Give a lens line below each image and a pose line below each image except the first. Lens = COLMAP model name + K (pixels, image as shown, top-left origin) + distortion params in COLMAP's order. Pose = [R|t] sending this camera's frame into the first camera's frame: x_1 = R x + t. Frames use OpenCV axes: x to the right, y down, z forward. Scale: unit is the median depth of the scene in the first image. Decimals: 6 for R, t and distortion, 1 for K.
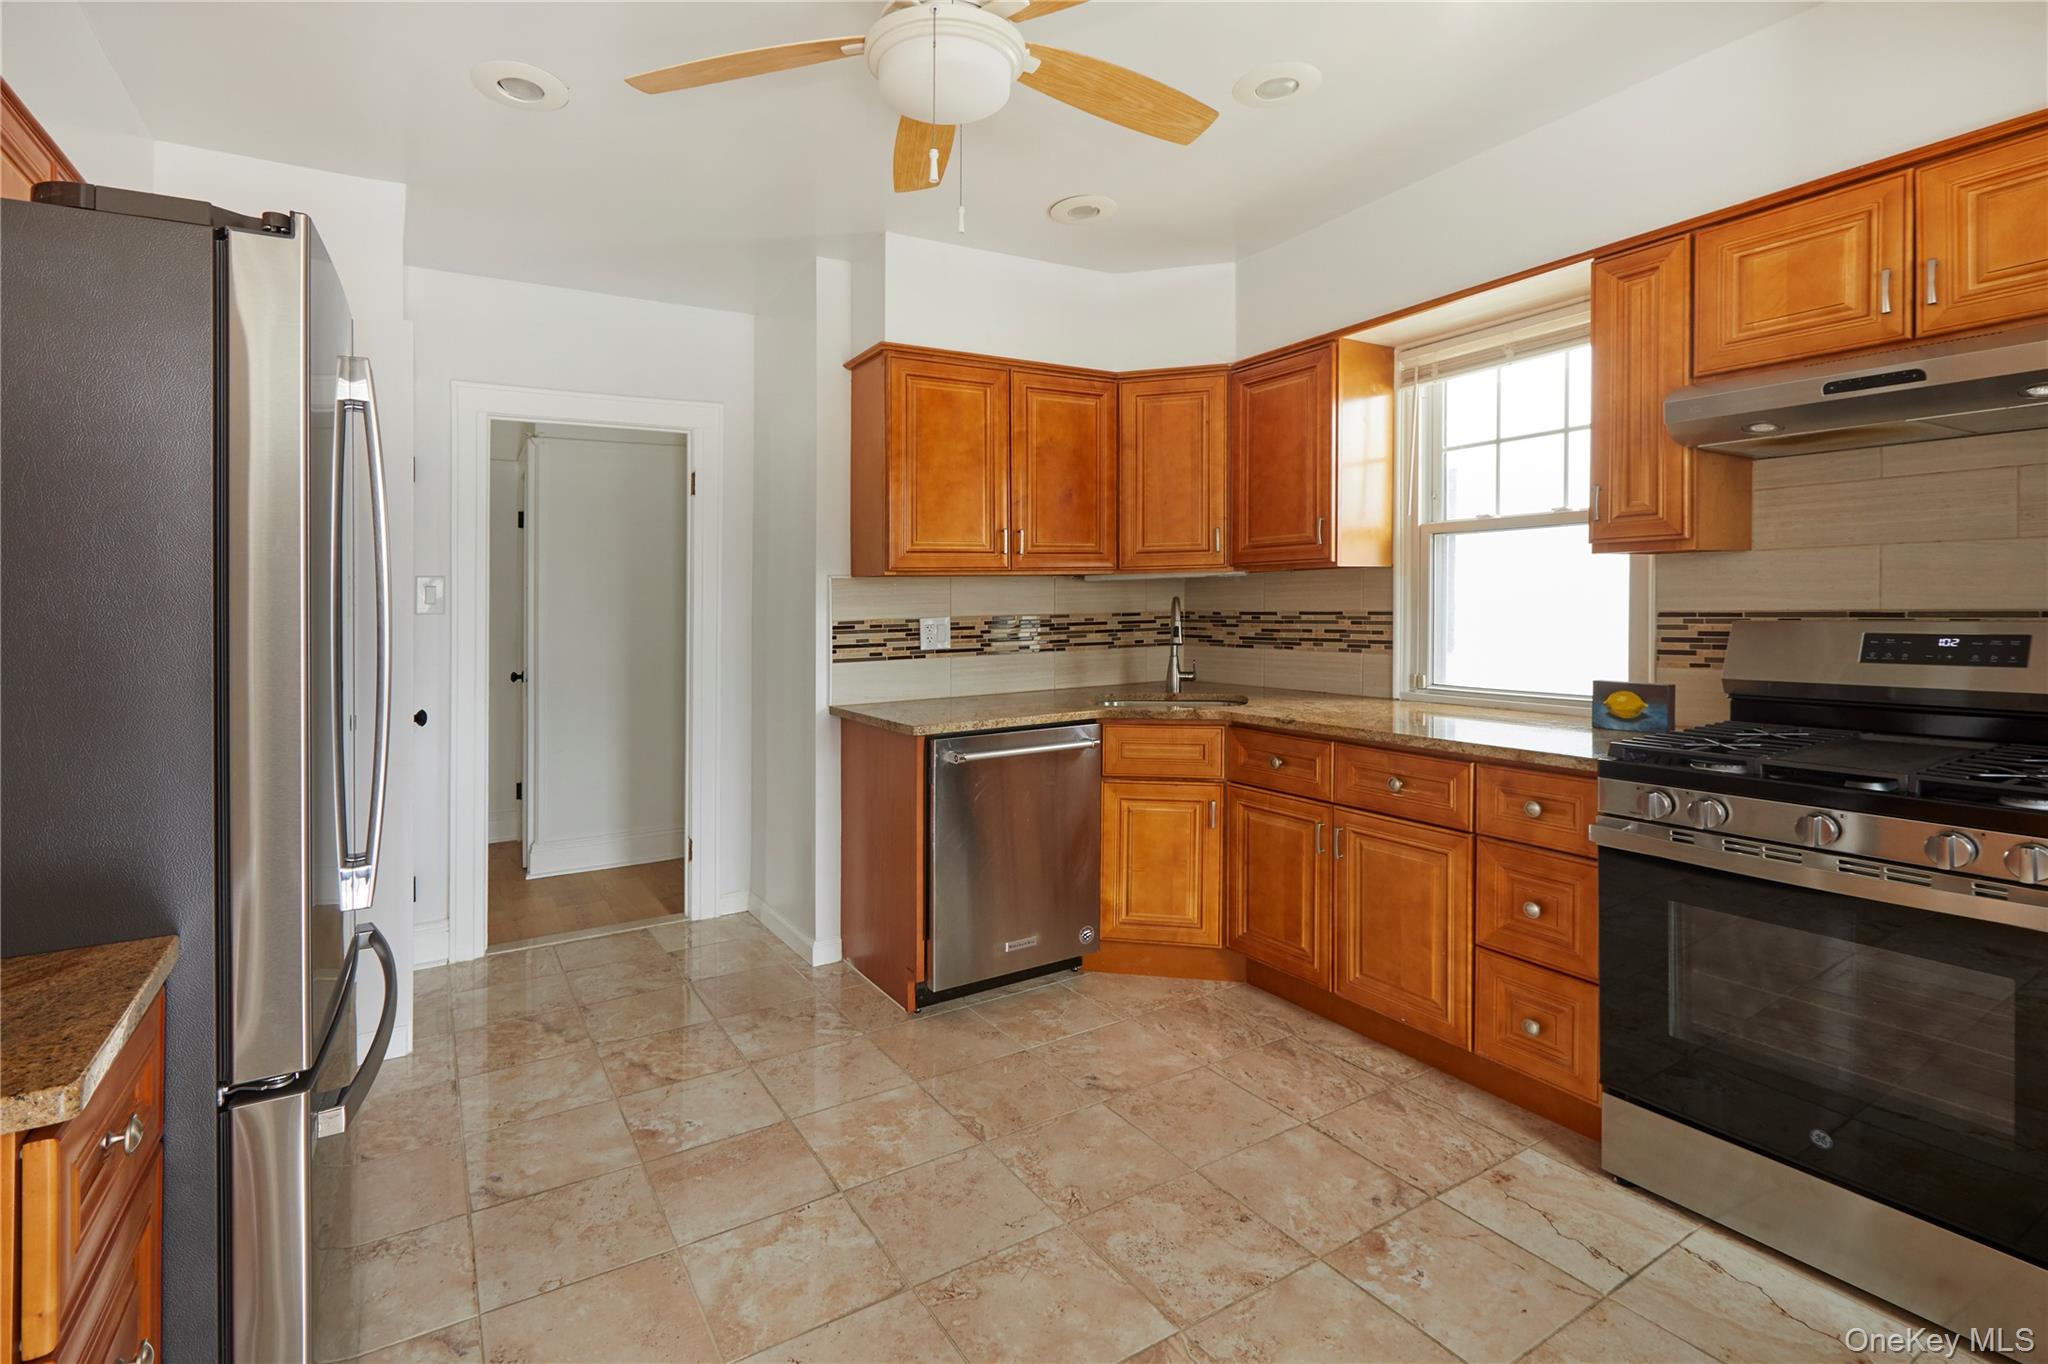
lens RADIAL K [[977.3, 0, 1024.1], [0, 977.3, 622.9], [0, 0, 1]] dist [0.000223, 0.000019]
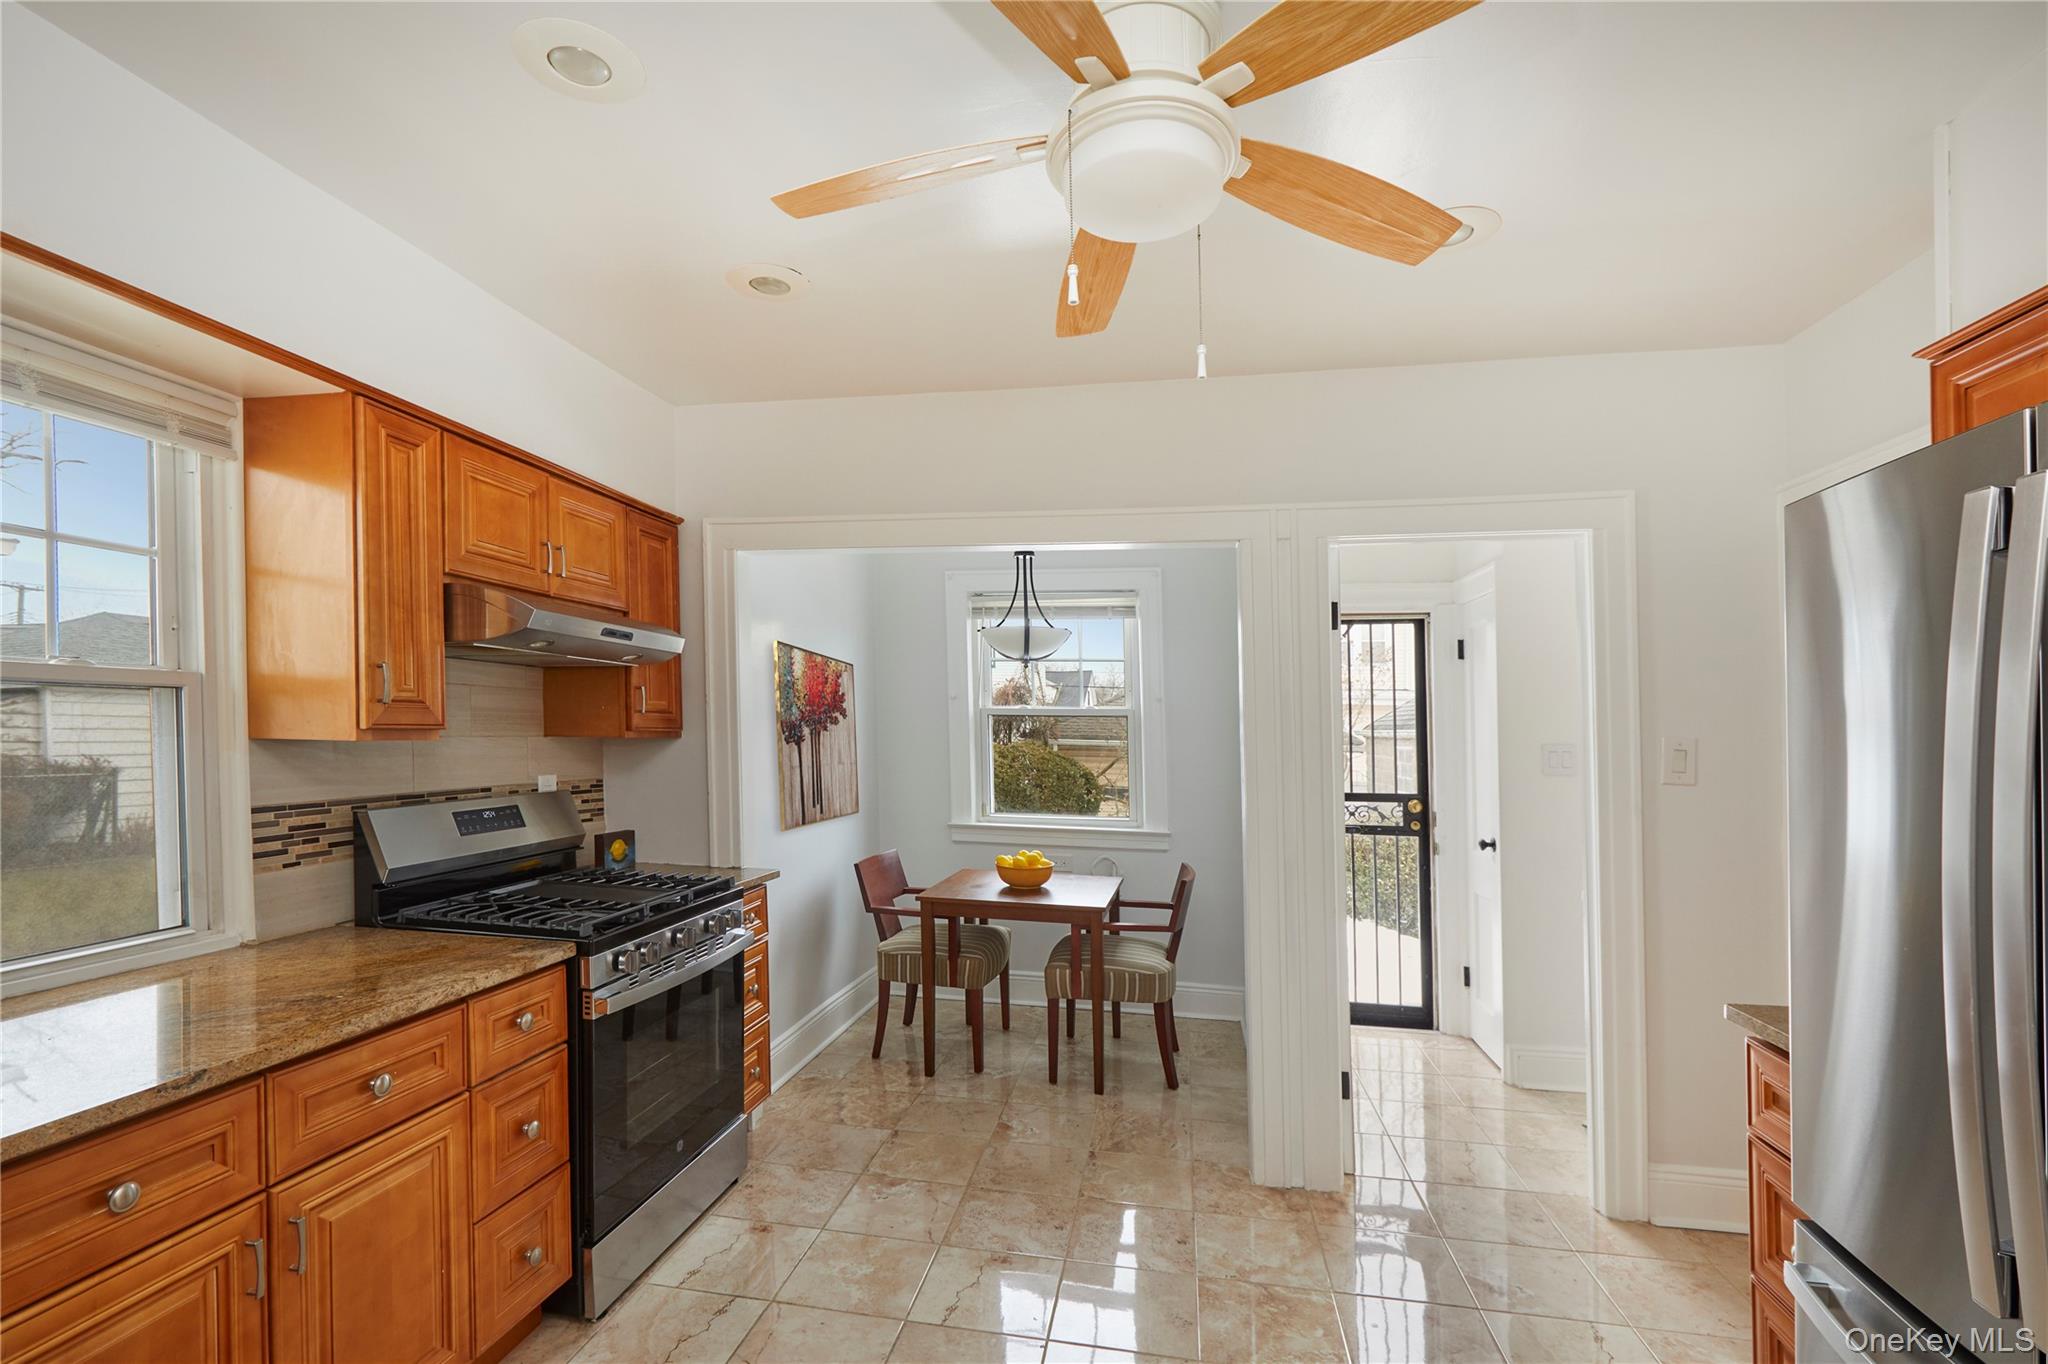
lens RADIAL K [[920.0, 0, 1022.9], [0, 920.0, 734.2], [0, 0, 1]] dist [0.000252, 0.000035]
pose [[-0.744216, 0.010804, 0.667852, -0.364376], [0.017930, 0.999832, 0.003805, -0.066390], [-0.667699, 0.014807, -0.744284, 1.176657]]
